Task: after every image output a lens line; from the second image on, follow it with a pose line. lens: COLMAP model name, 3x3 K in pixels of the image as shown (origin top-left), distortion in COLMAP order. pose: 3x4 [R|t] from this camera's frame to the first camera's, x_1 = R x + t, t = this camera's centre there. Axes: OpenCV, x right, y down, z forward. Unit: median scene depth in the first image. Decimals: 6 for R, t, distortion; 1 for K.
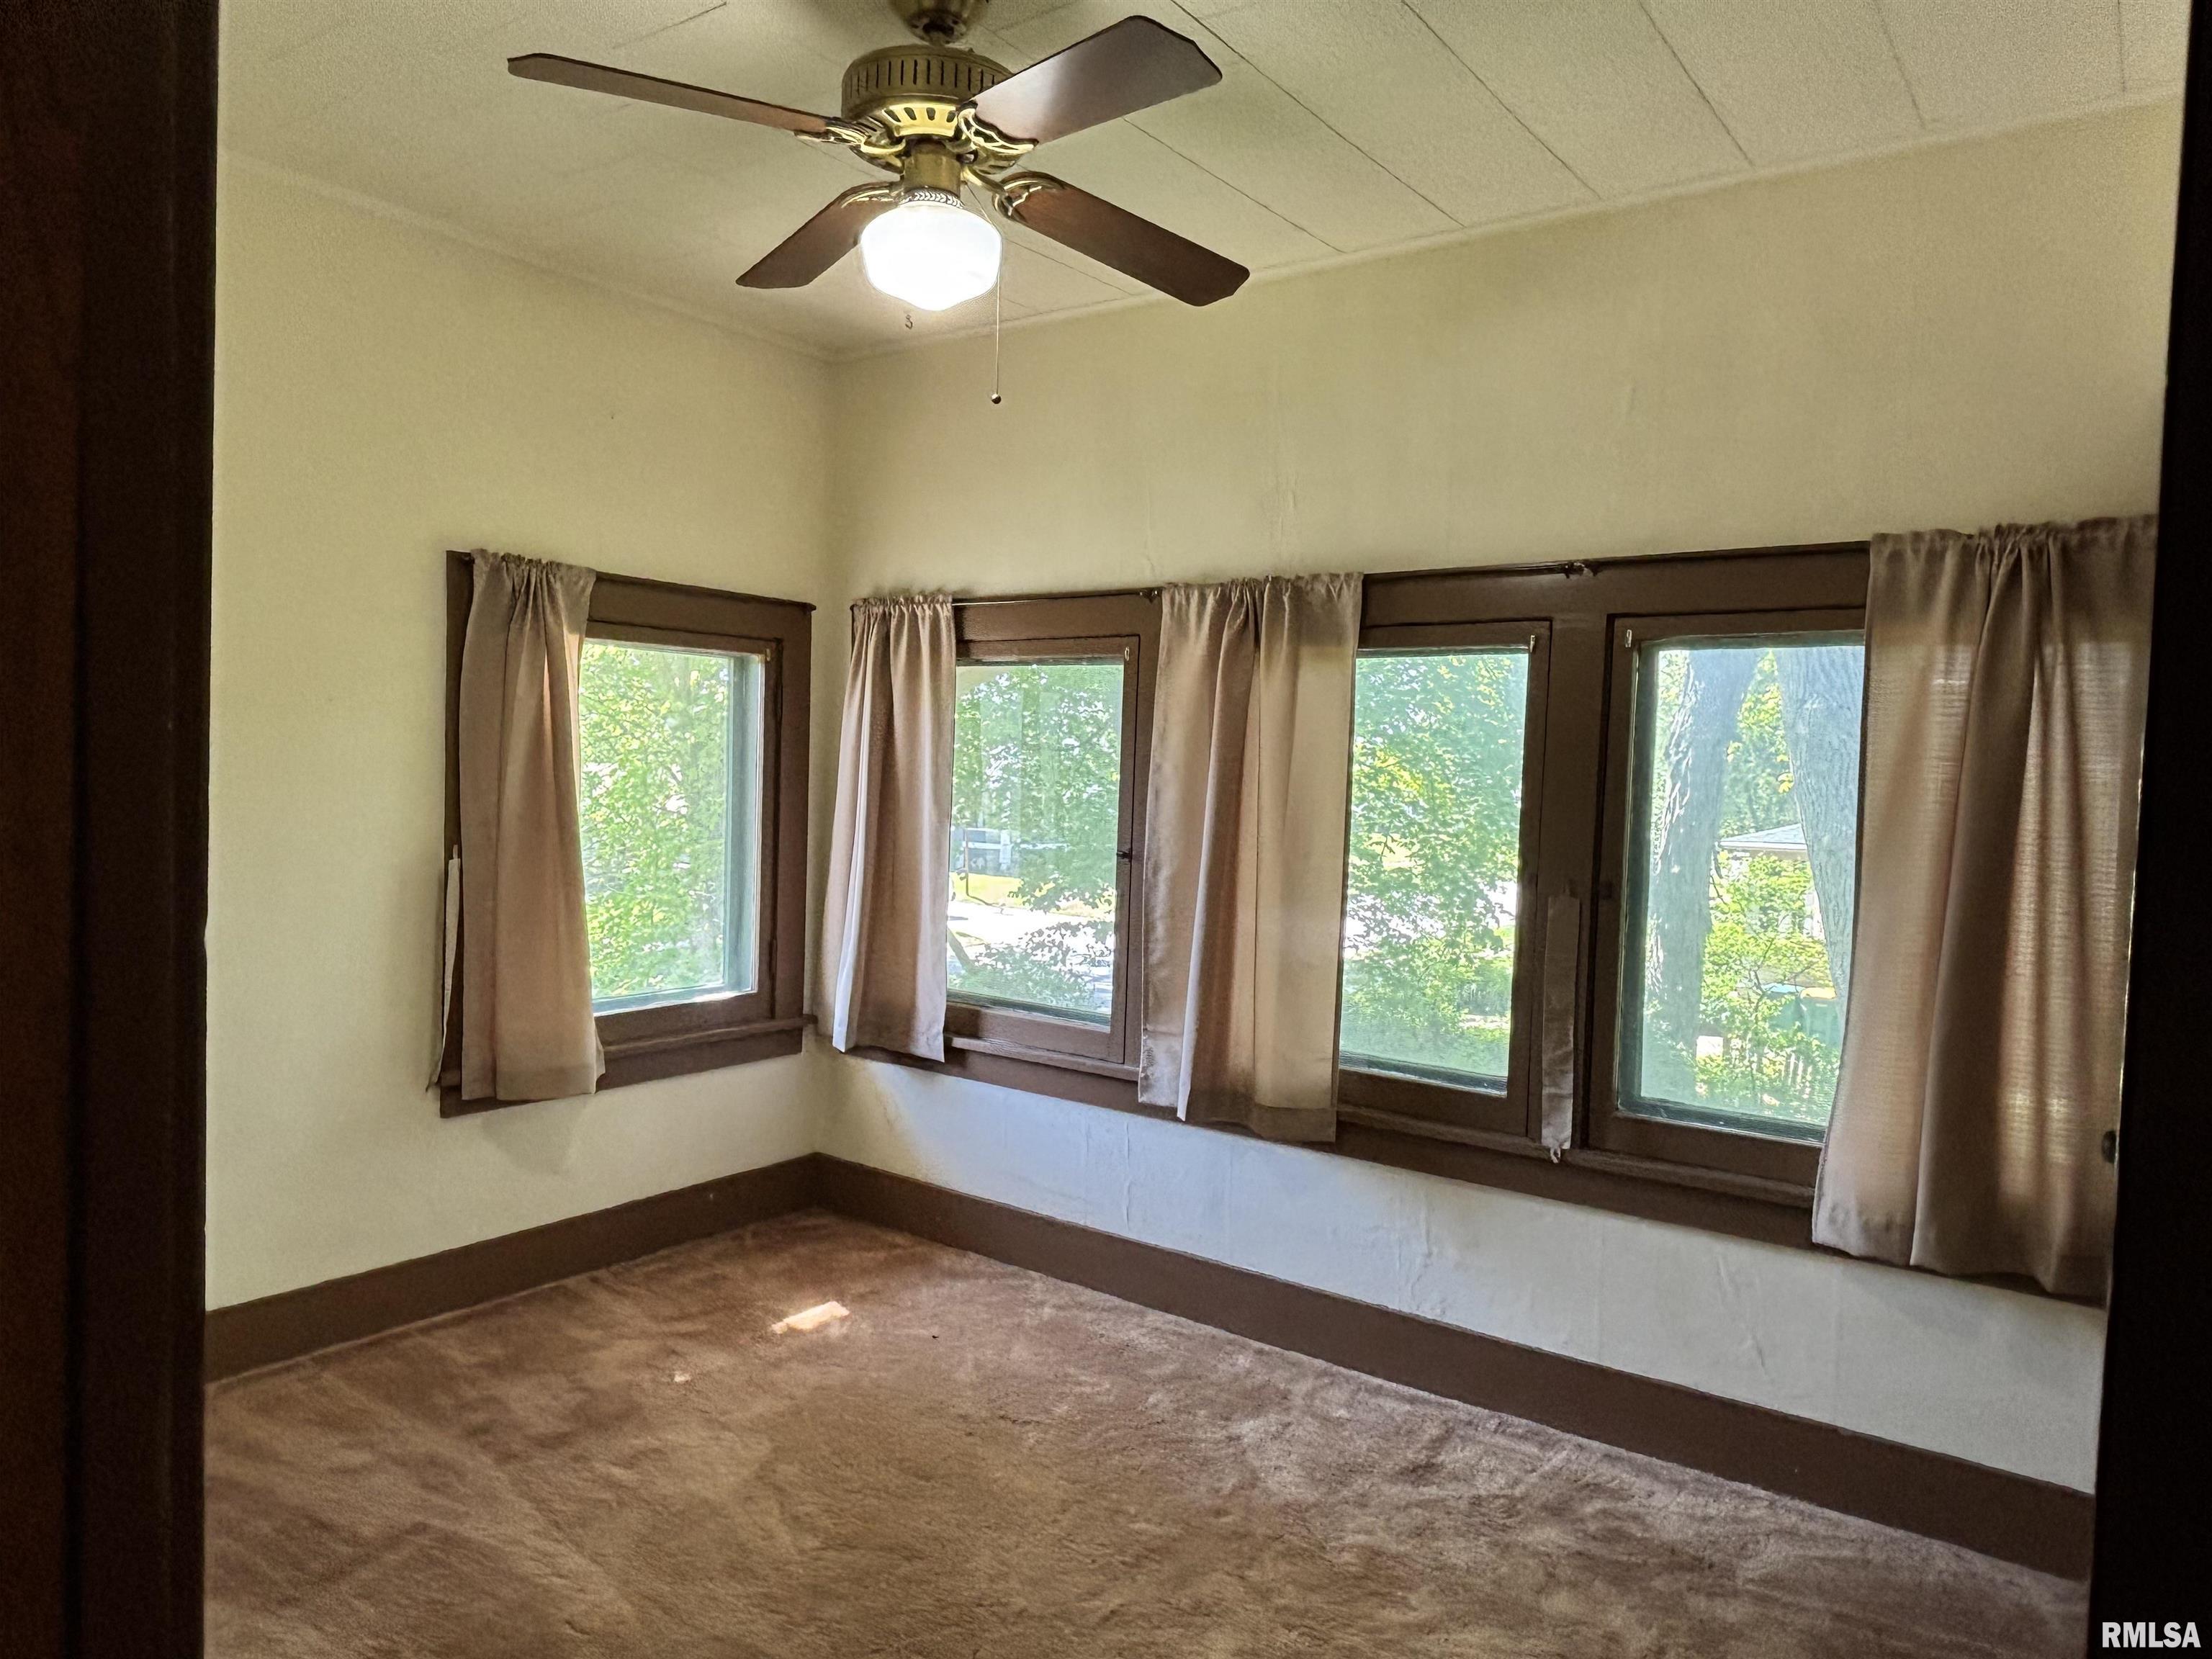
lens RADIAL K [[1432.2, 0, 1113.4], [0, 1432.2, 827.4], [0, 0, 1]] dist [0.051728, -0.079797]
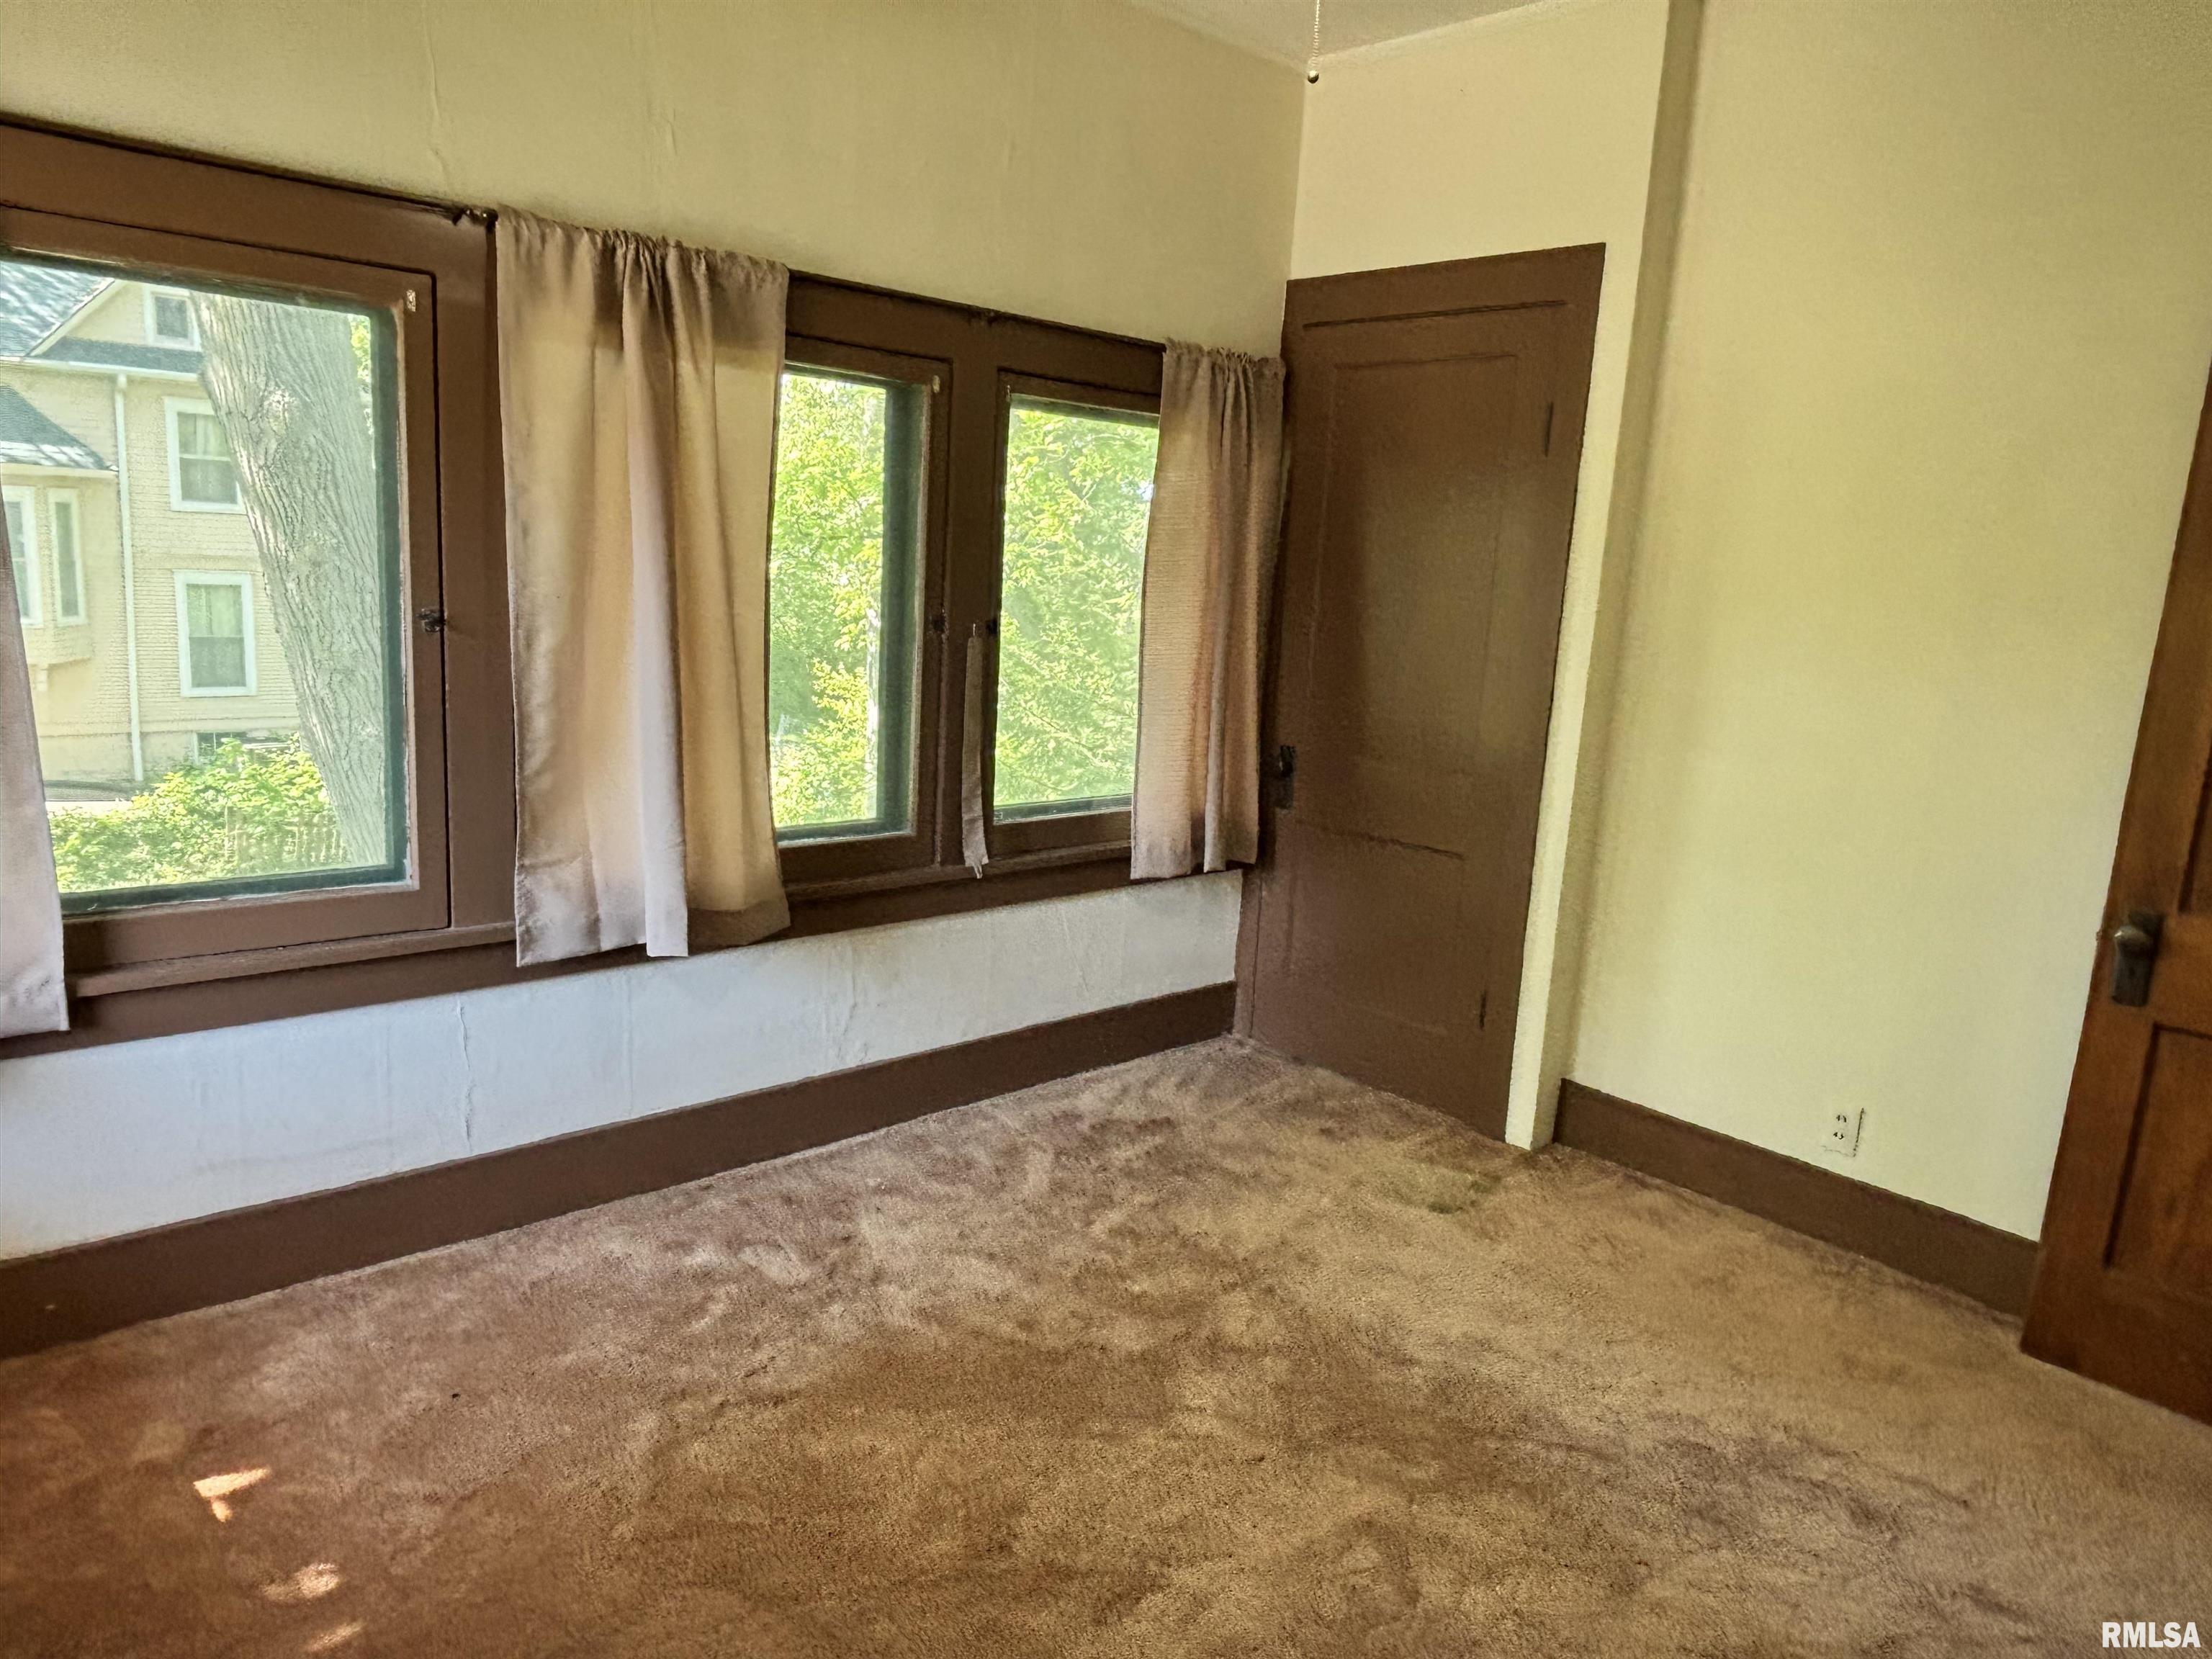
lens RADIAL K [[1432.2, 0, 1113.4], [0, 1432.2, 827.4], [0, 0, 1]] dist [0.051728, -0.079797]
pose [[0.190425, -0.201017, 0.960901, -0.671750], [-0.013217, 0.978198, 0.207255, -0.033287], [-0.981613, -0.052167, 0.183616, 0.642601]]
